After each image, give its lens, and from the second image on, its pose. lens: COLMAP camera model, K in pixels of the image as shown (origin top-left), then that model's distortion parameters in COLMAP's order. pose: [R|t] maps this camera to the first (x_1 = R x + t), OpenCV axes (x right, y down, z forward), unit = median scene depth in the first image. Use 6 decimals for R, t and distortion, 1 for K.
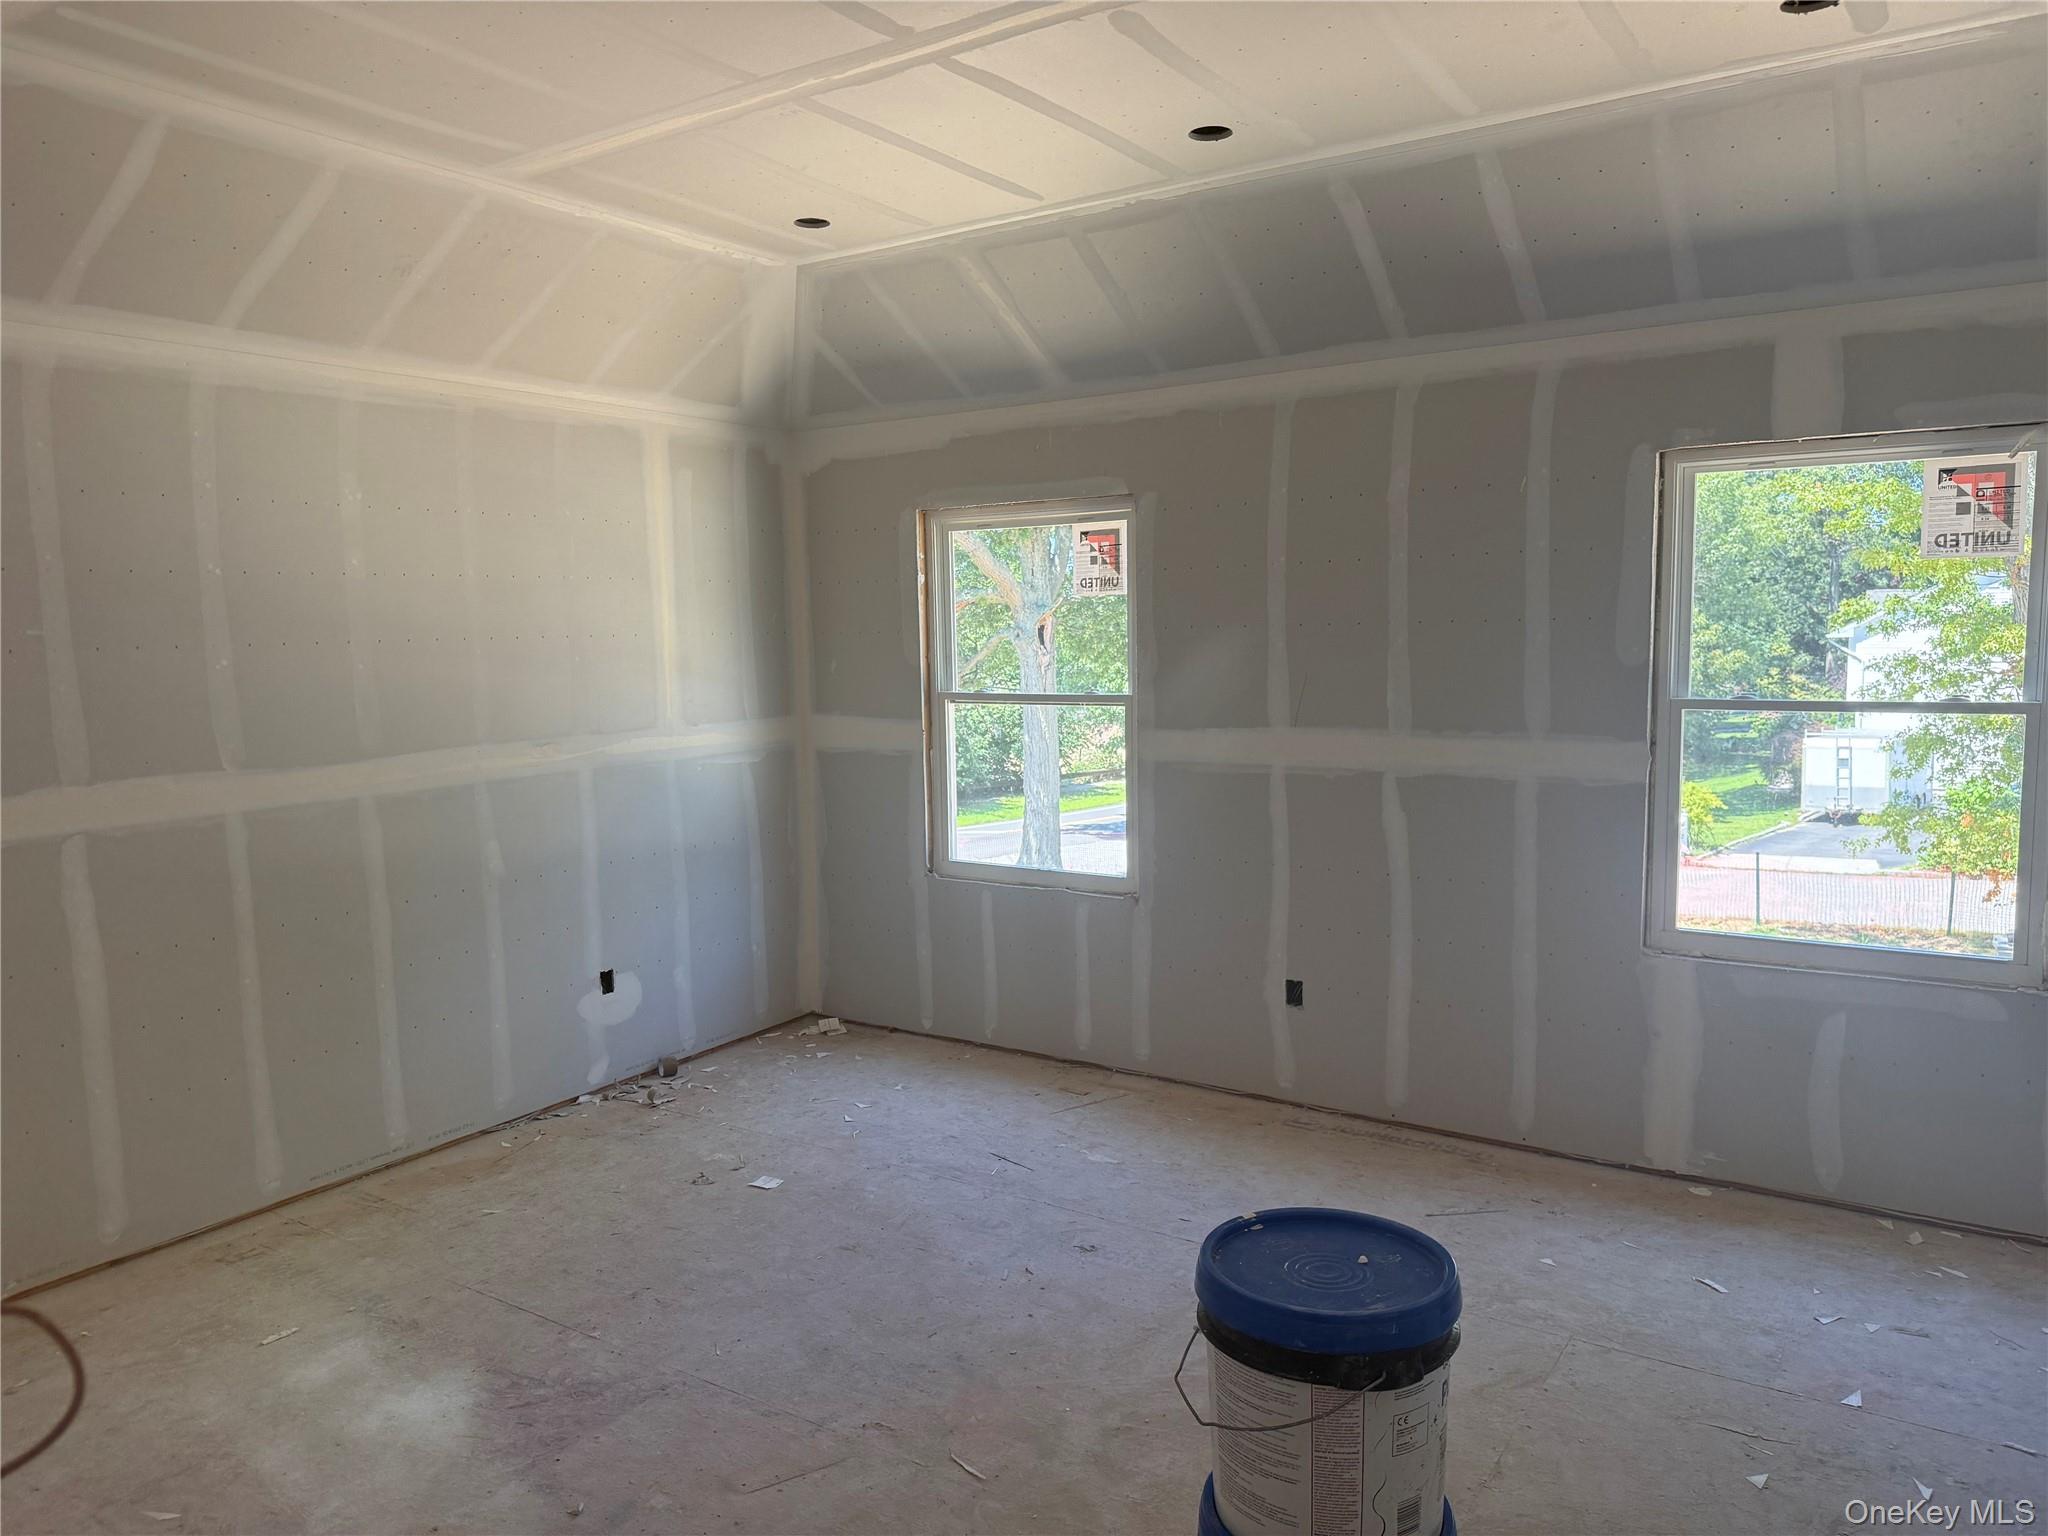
lens RADIAL K [[1432.0, 0, 1024.0], [0, 1432.0, 768.0], [0, 0, 1]] dist [0.004234, -0.000122]
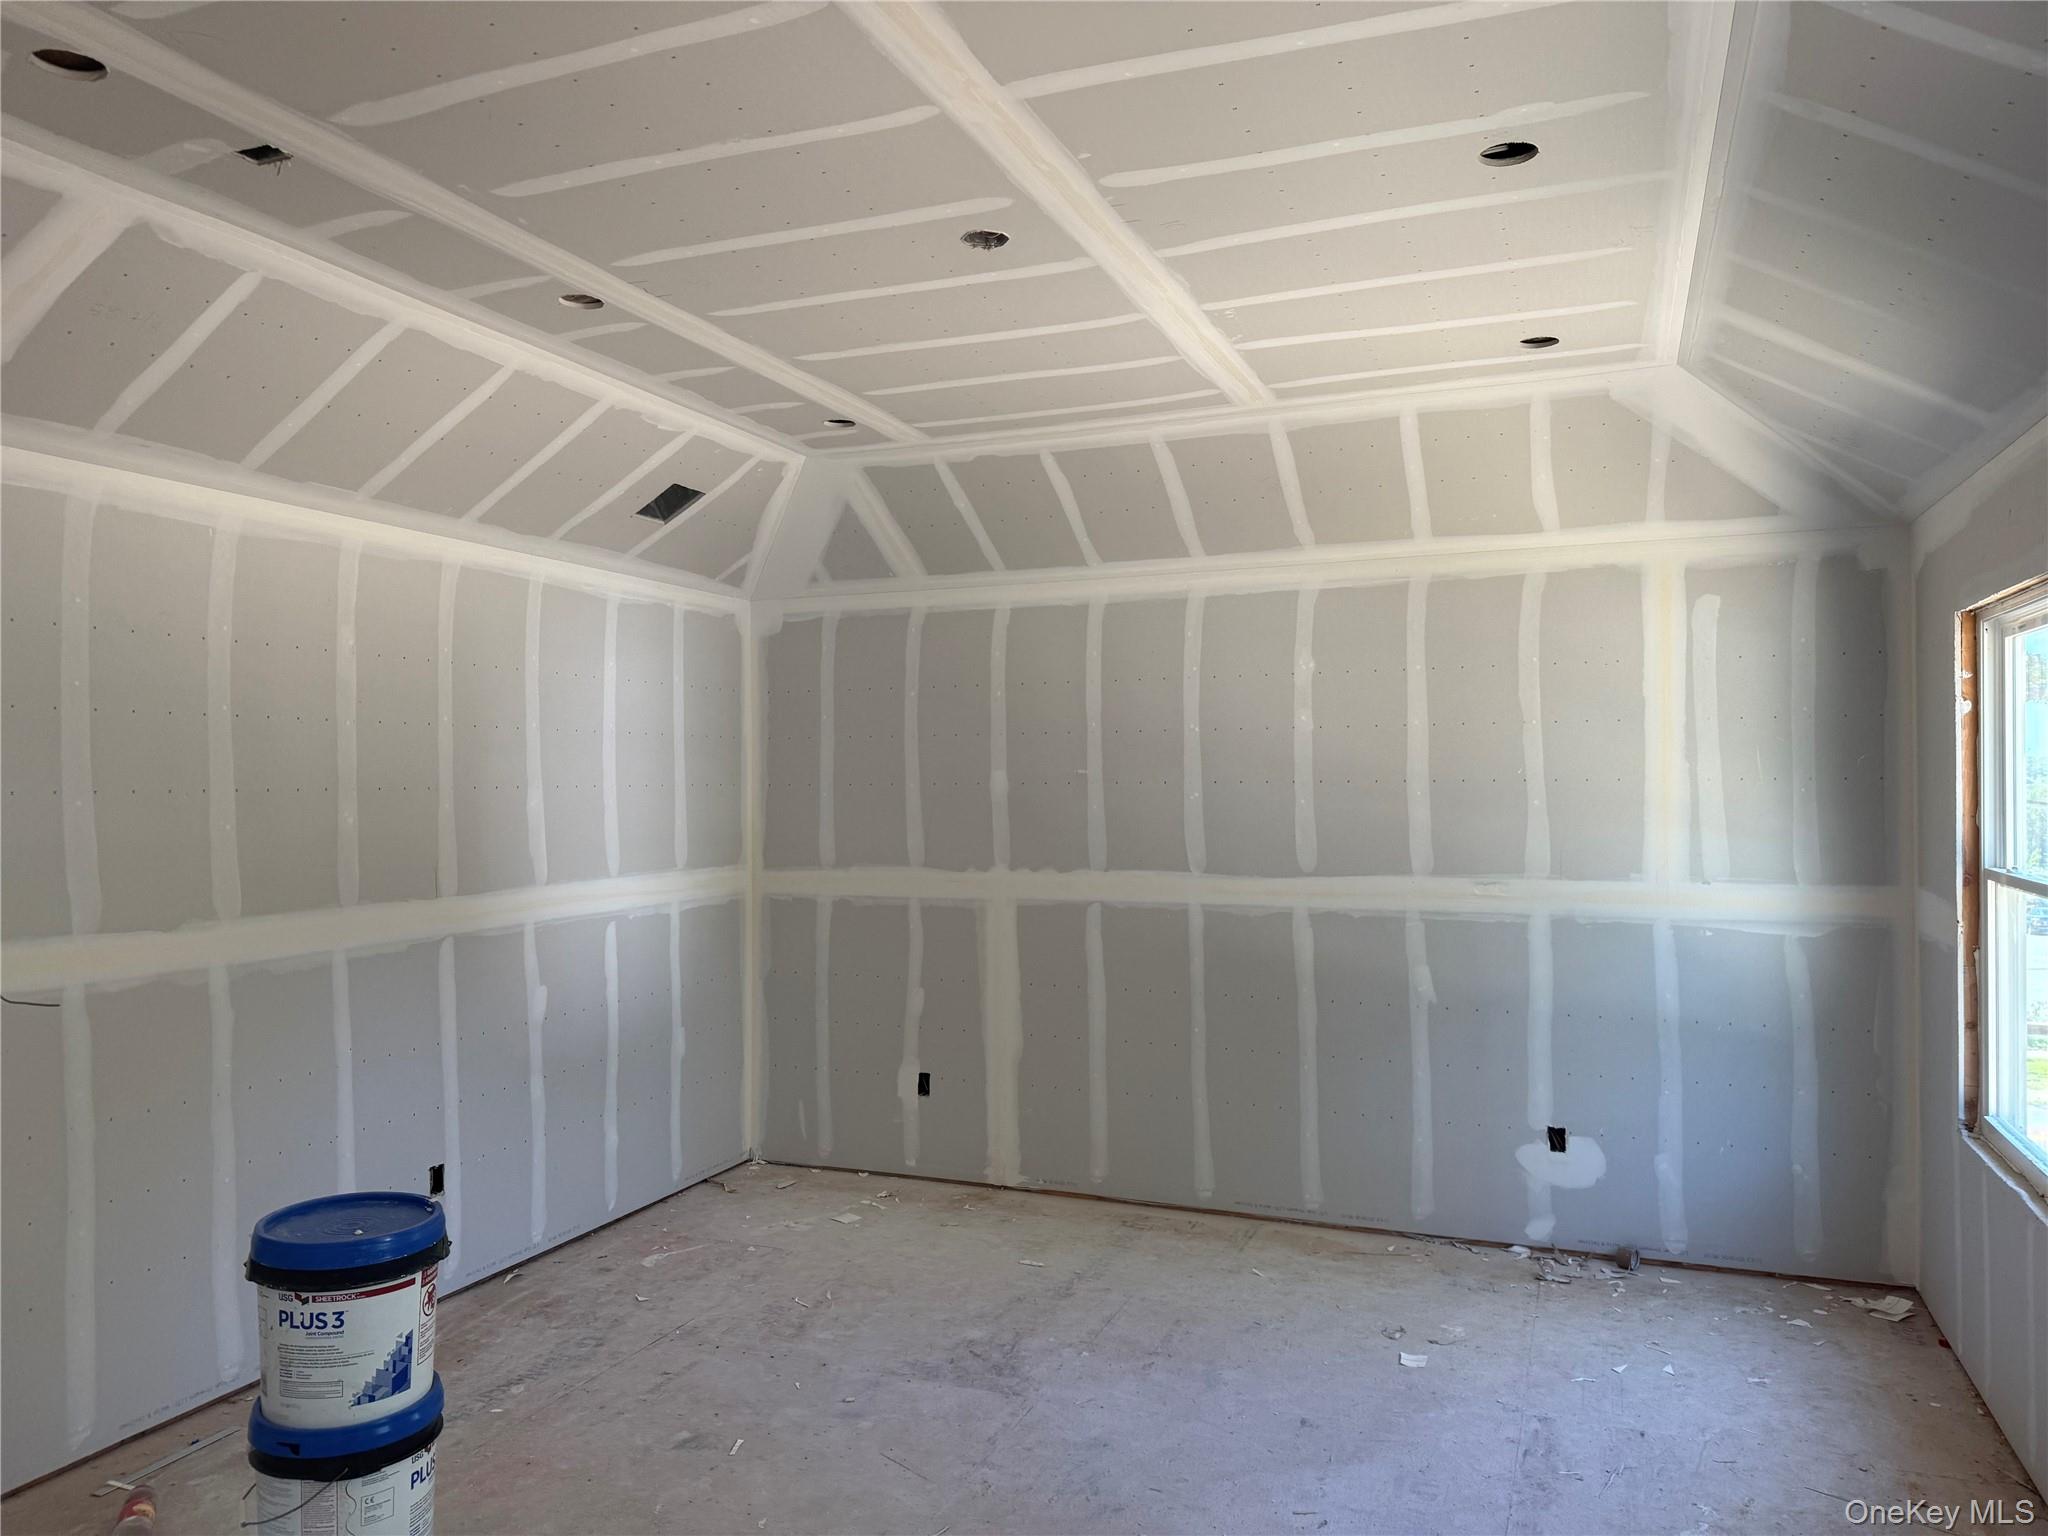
lens RADIAL K [[1425.2, 0, 1024.8], [0, 1425.2, 746.9], [0, 0, 1]] dist [0.002727, -0.000975]
pose [[0.192989, -0.004861, -0.981189, 0.577573], [-0.101418, 0.994533, -0.024874, -0.051598], [0.975946, 0.104310, 0.191441, 0.442520]]
